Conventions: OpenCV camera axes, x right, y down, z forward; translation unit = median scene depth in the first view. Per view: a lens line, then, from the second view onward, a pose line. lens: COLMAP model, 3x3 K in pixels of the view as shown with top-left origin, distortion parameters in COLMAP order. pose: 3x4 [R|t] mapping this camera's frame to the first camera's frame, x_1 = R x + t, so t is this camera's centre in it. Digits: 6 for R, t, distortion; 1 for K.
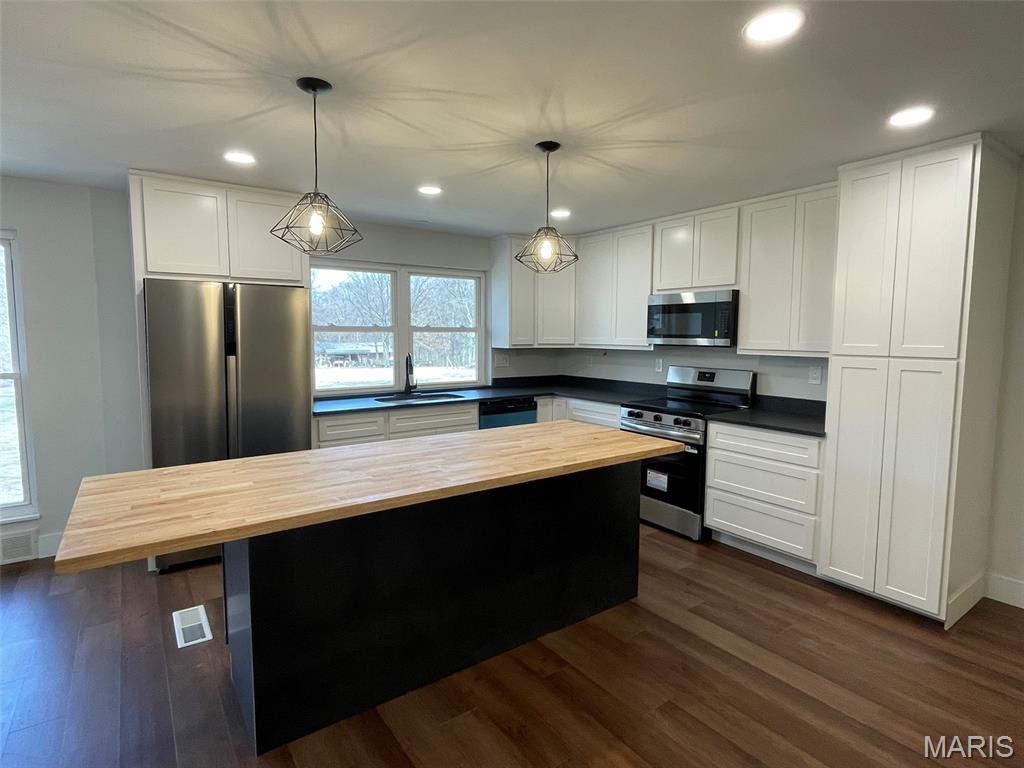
lens RADIAL K [[531.9, 0, 512.0], [0, 531.9, 384.0], [0, 0, 1]] dist [-0.002087, -0.000199]
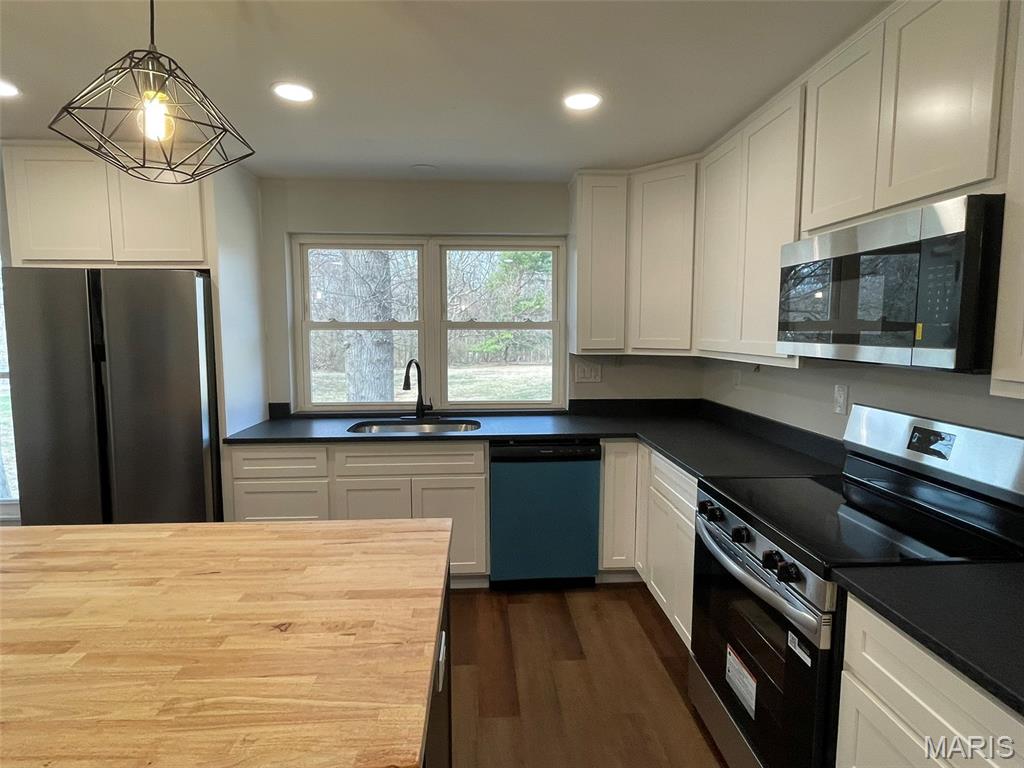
lens RADIAL K [[531.9, 0, 512.0], [0, 531.9, 384.0], [0, 0, 1]] dist [-0.002087, -0.000199]
pose [[0.848355, 0.050850, -0.526980, 0.303986], [-0.047120, 0.998679, 0.020510, -0.049188], [0.527327, 0.007431, 0.849630, 0.499634]]
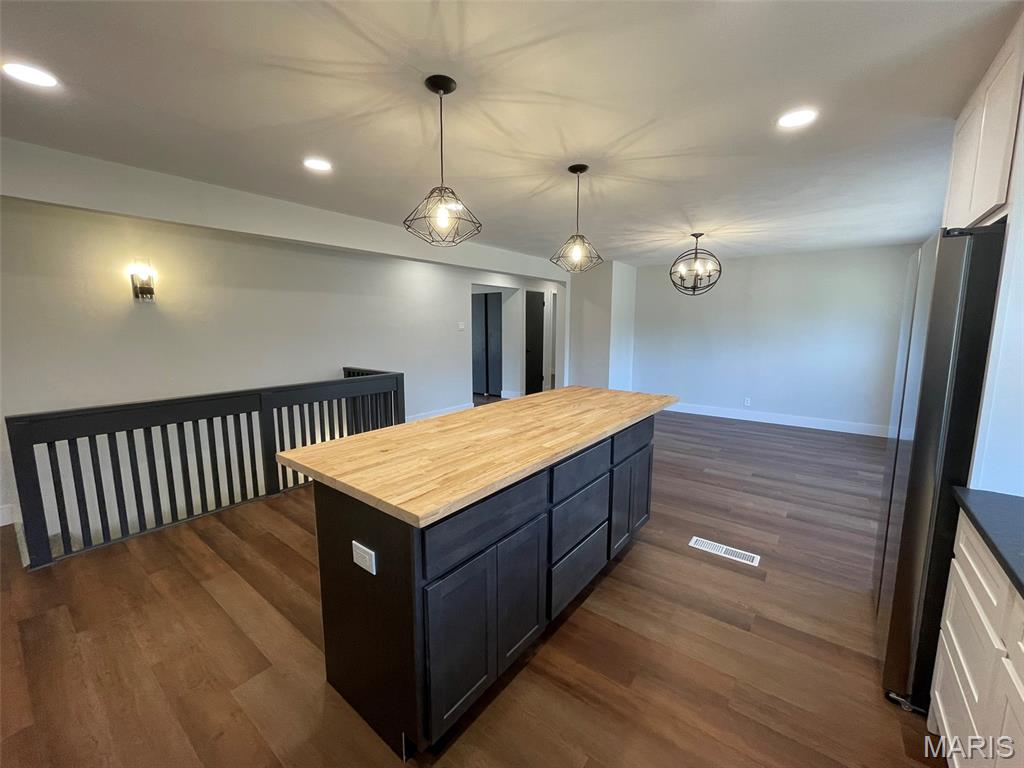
lens RADIAL K [[411.3, 0, 510.5], [0, 411.3, 378.8], [0, 0, 1]] dist [-0.000849, -0.000091]
pose [[-0.958807, 0.034275, -0.281982, 0.094668], [-0.029734, 0.975131, 0.219628, -0.092892], [0.282497, 0.218965, -0.933943, 1.036249]]
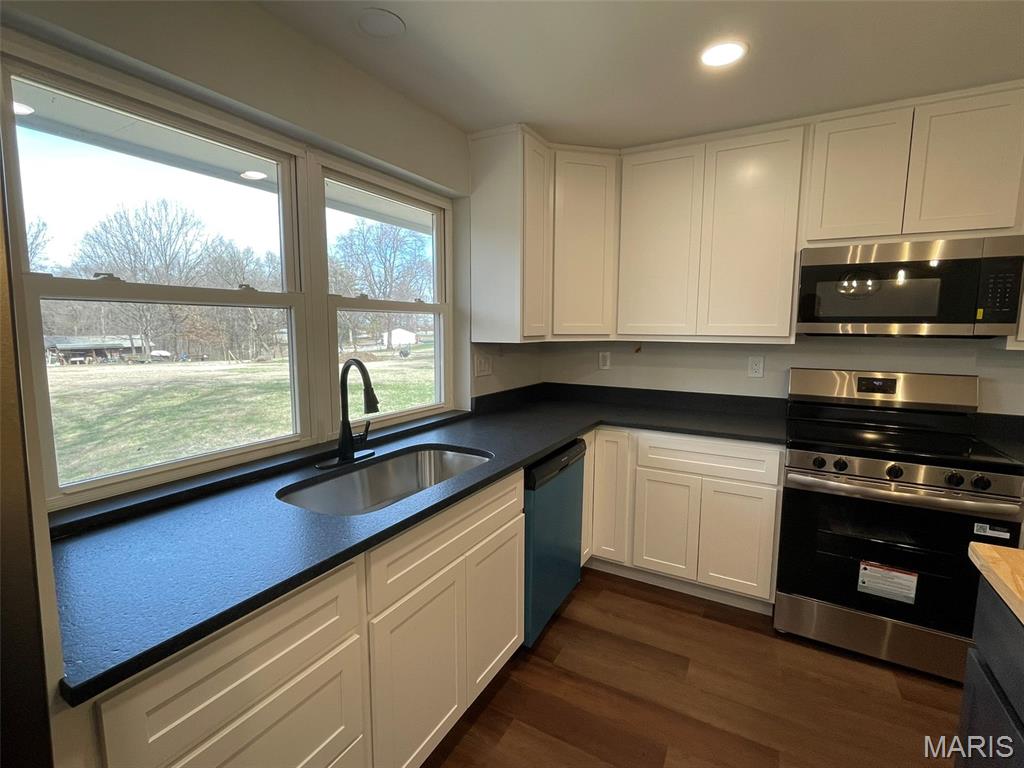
lens RADIAL K [[471.4, 0, 509.9], [0, 471.4, 380.8], [0, 0, 1]] dist [-0.000577, -0.000211]
pose [[0.908800, -0.046048, 0.414684, -0.249487], [0.037232, 0.998876, 0.029324, -0.050690], [-0.415569, -0.011210, 0.909493, 0.664456]]
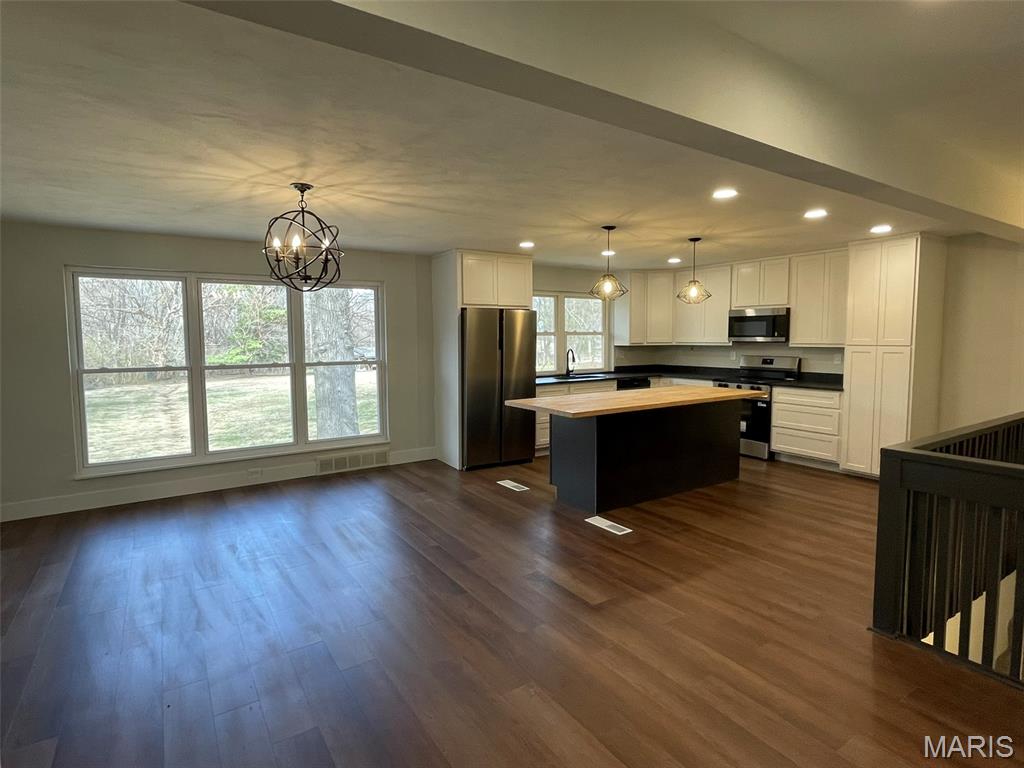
lens RADIAL K [[535.4, 0, 510.1], [0, 535.4, 381.3], [0, 0, 1]] dist [0.000203, -0.000054]
pose [[0.999083, -0.007157, -0.042201, -0.322340], [0.006683, 0.999913, -0.011347, 0.055968], [0.042279, 0.011054, 0.999045, -0.601237]]
